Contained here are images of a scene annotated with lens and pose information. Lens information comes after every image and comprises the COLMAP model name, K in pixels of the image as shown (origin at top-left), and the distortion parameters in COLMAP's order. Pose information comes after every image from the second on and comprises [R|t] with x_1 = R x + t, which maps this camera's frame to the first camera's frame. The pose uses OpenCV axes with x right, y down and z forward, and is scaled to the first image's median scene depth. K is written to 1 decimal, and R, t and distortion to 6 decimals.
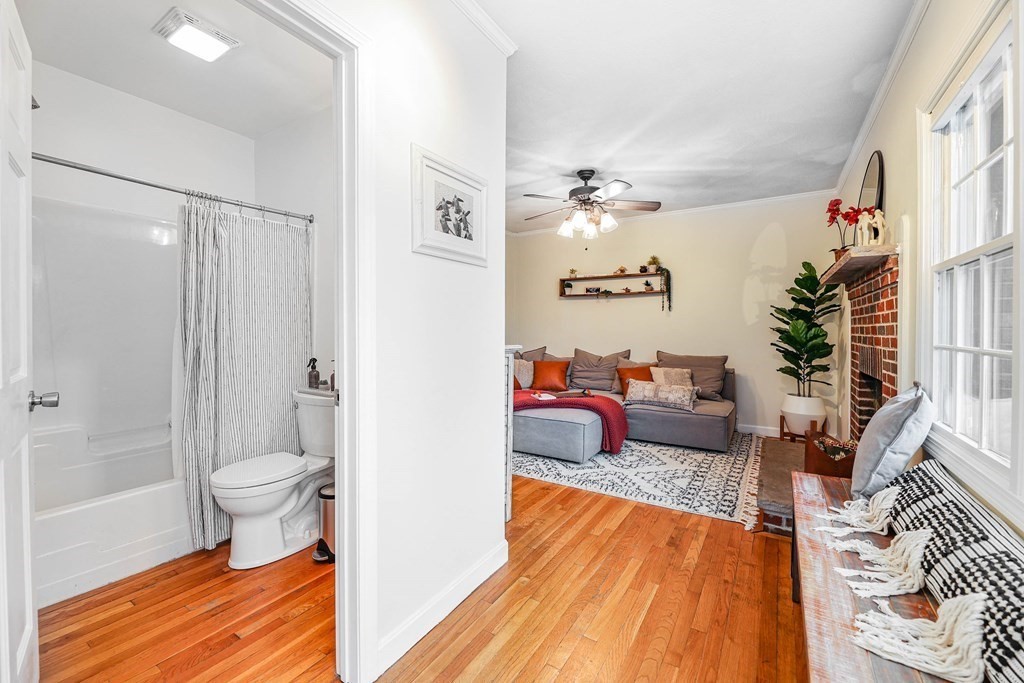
lens RADIAL K [[420.0, 0, 514.6], [0, 420.0, 339.1], [0, 0, 1]] dist [-0.000880, -0.002301]
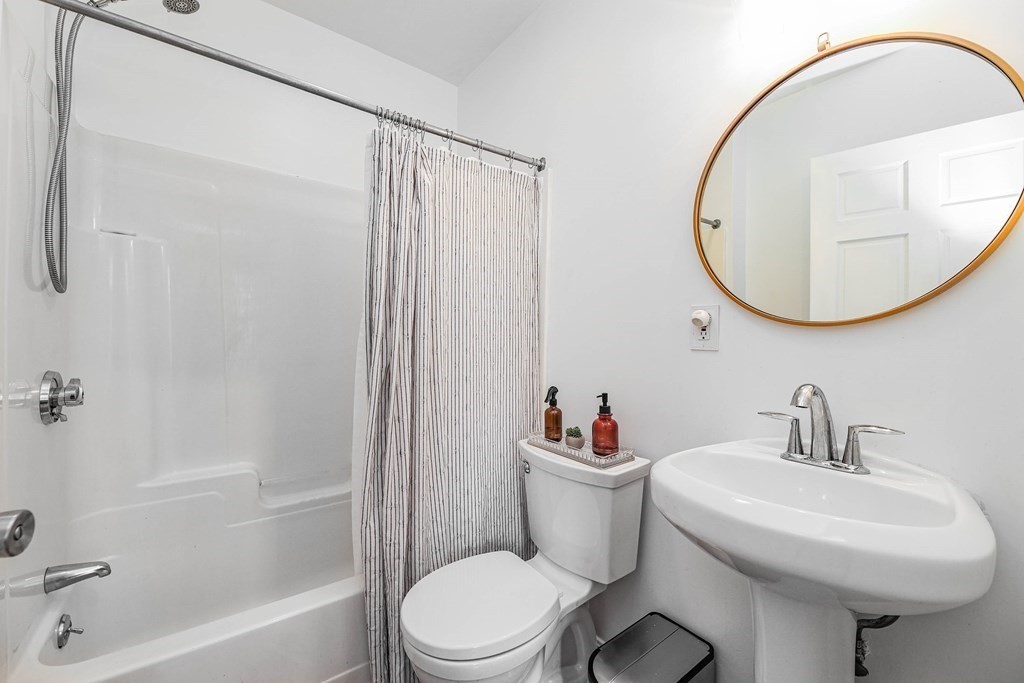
lens RADIAL K [[420.0, 0, 512.9], [0, 420.0, 346.3], [0, 0, 1]] dist [-0.000880, -0.002301]
pose [[0.933201, 0.014931, -0.359044, -0.355736], [-0.018996, 0.999789, -0.007798, -0.006135], [0.358852, 0.014097, 0.933288, 0.479715]]
